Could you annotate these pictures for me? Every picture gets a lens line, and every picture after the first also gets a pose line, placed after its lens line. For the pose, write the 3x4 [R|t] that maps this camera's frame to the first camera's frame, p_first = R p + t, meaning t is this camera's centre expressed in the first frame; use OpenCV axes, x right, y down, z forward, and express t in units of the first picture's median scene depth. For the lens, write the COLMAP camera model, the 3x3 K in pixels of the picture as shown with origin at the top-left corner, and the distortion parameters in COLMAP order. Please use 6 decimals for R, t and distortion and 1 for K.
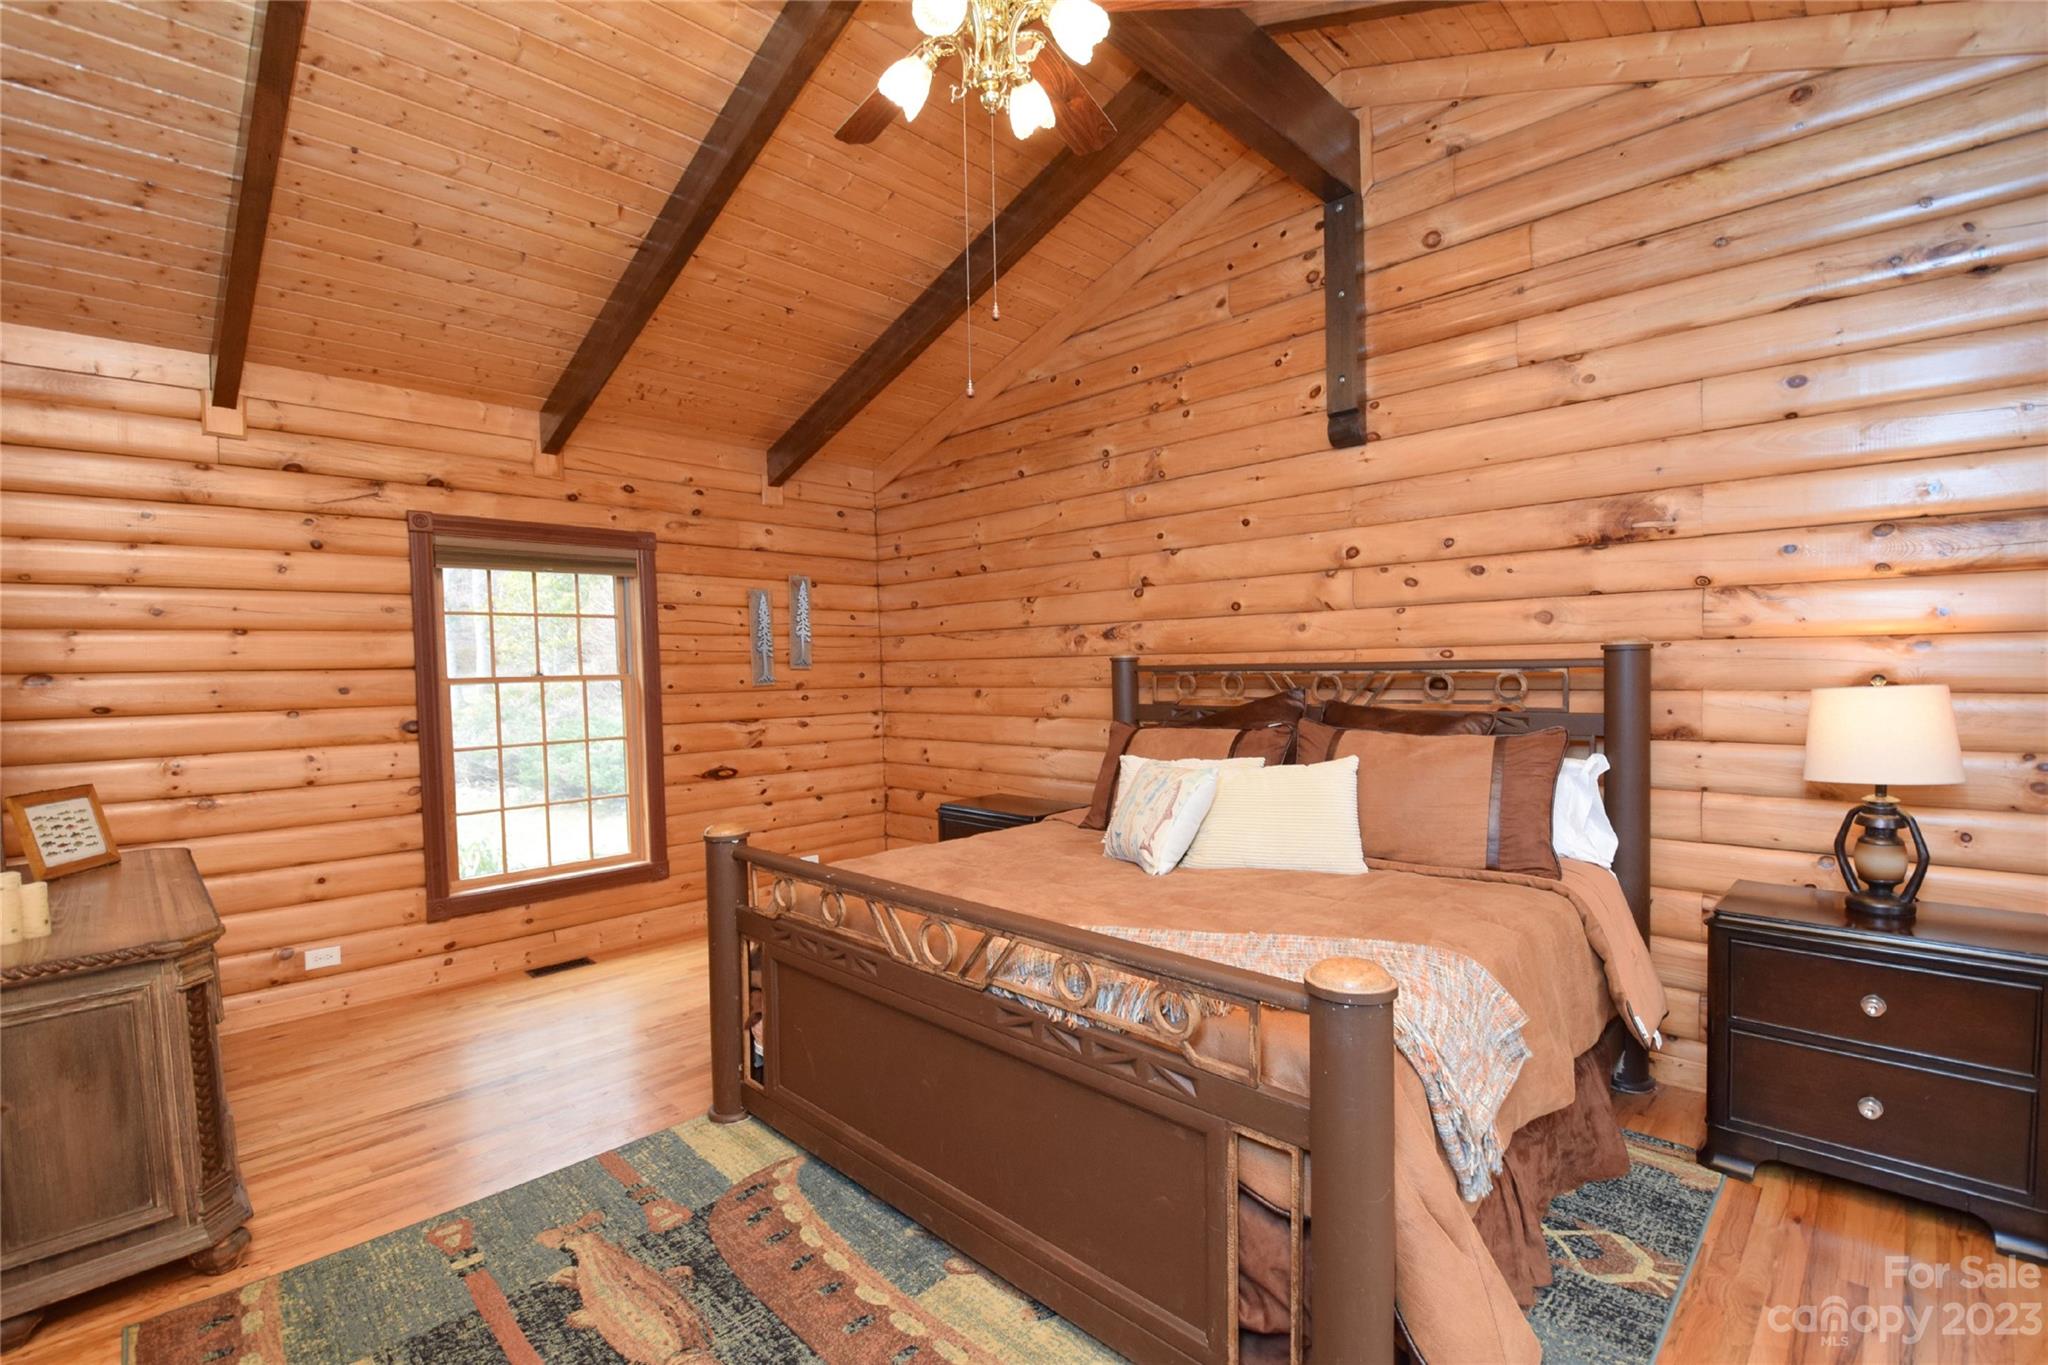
lens RADIAL K [[944.5, 0, 1024.0], [0, 944.5, 682.5], [0, 0, 1]] dist [0.001170, -0.013519]
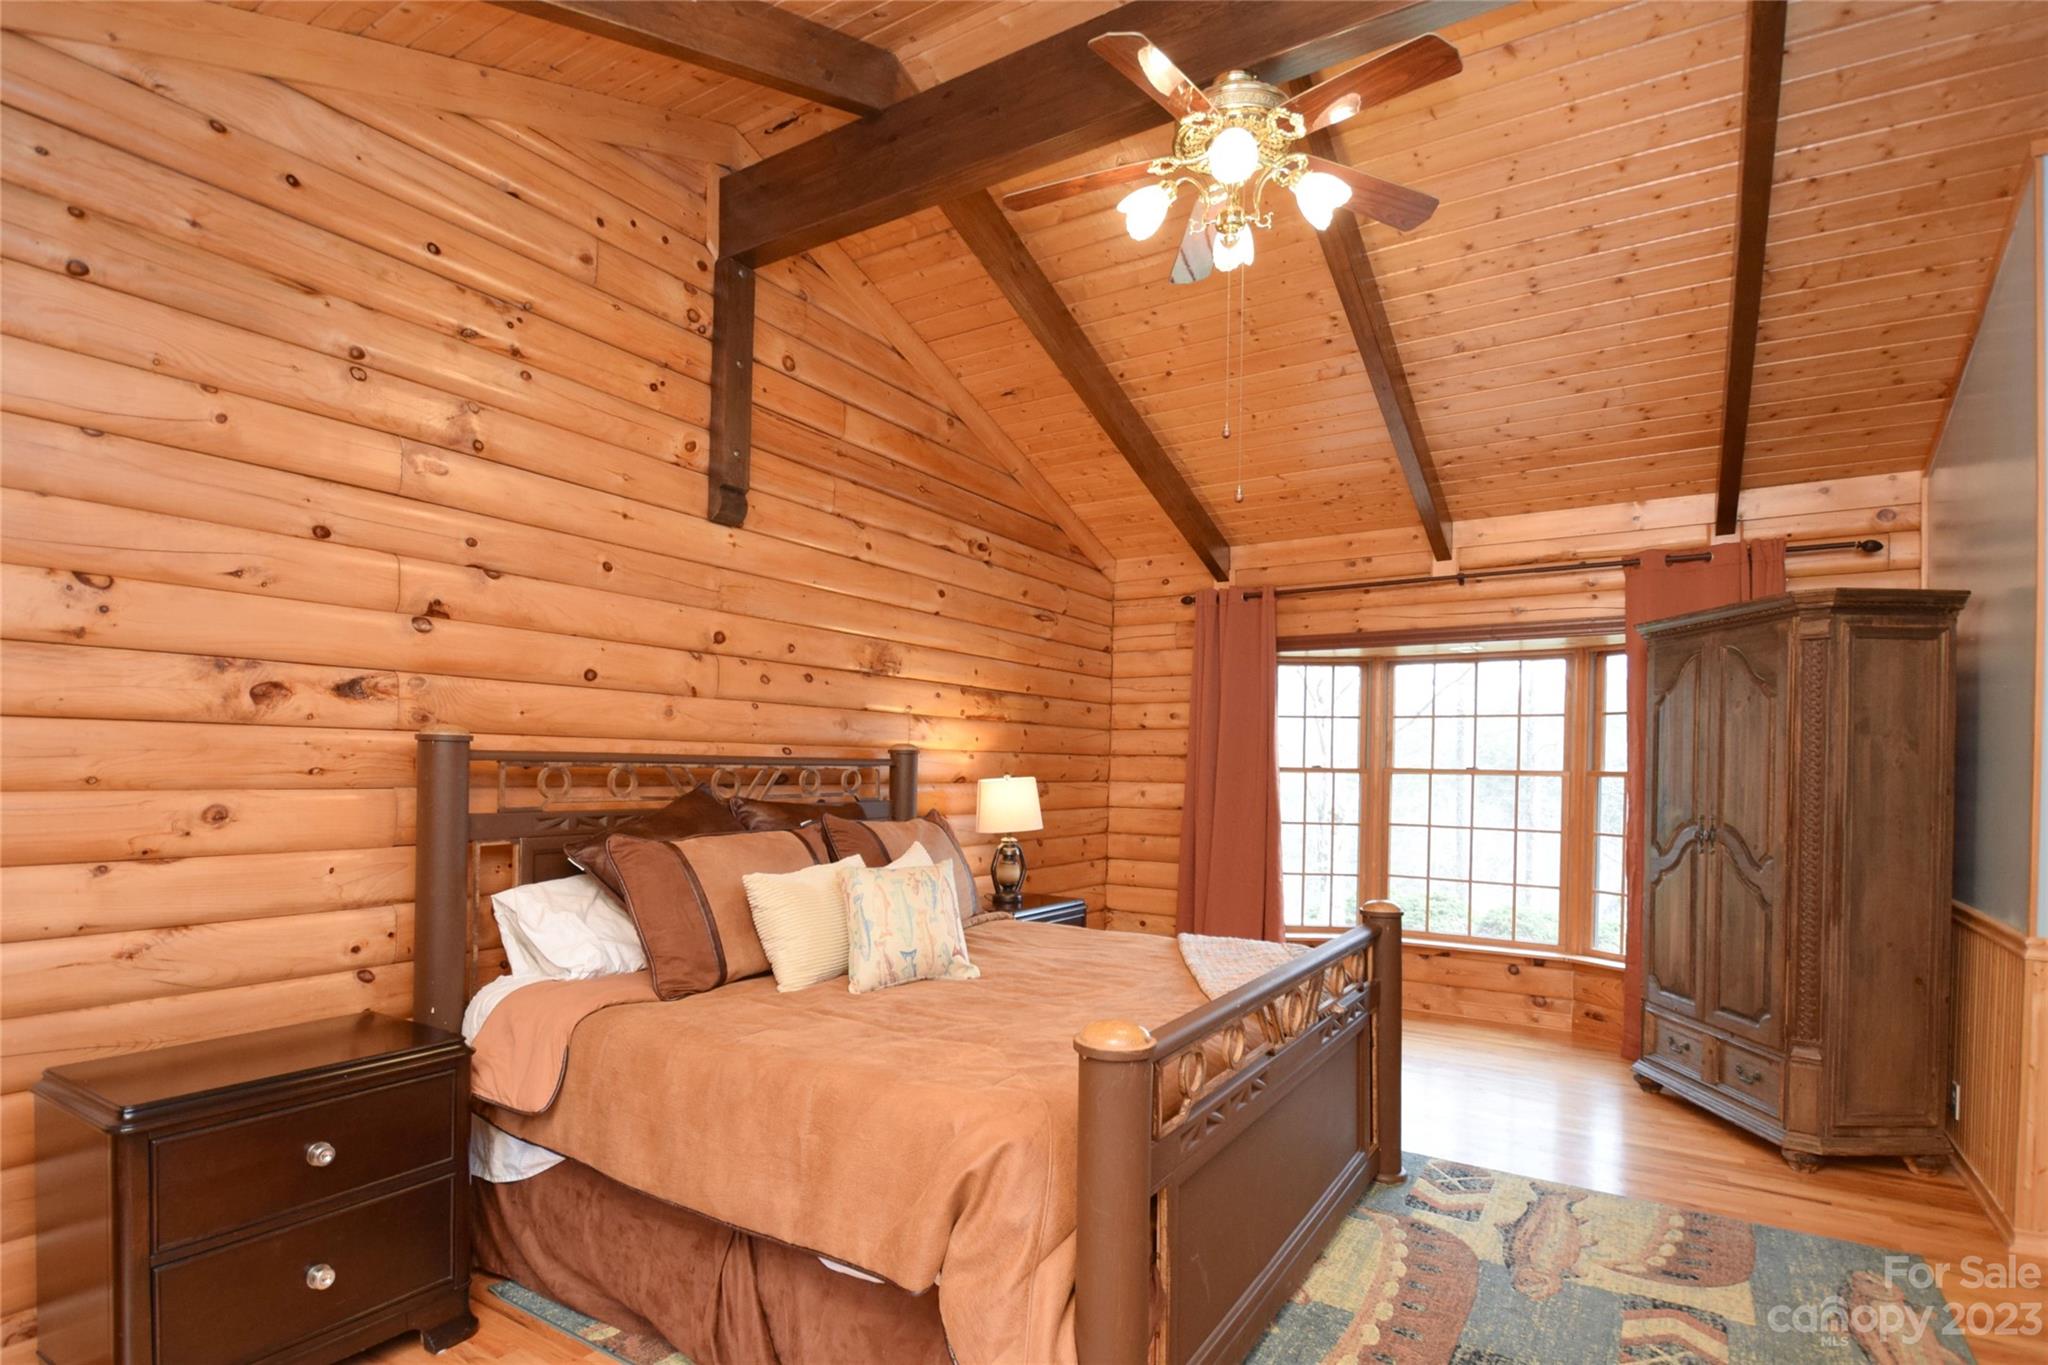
lens RADIAL K [[1005.6, 0, 1033.4], [0, 1005.6, 756.0], [0, 0, 1]] dist [-0.001290, -0.000788]
pose [[-0.239906, 0.019790, 0.970594, -0.550767], [0.000721, 0.999796, -0.020207, -0.000814], [-0.970796, -0.004148, -0.239871, 0.753041]]
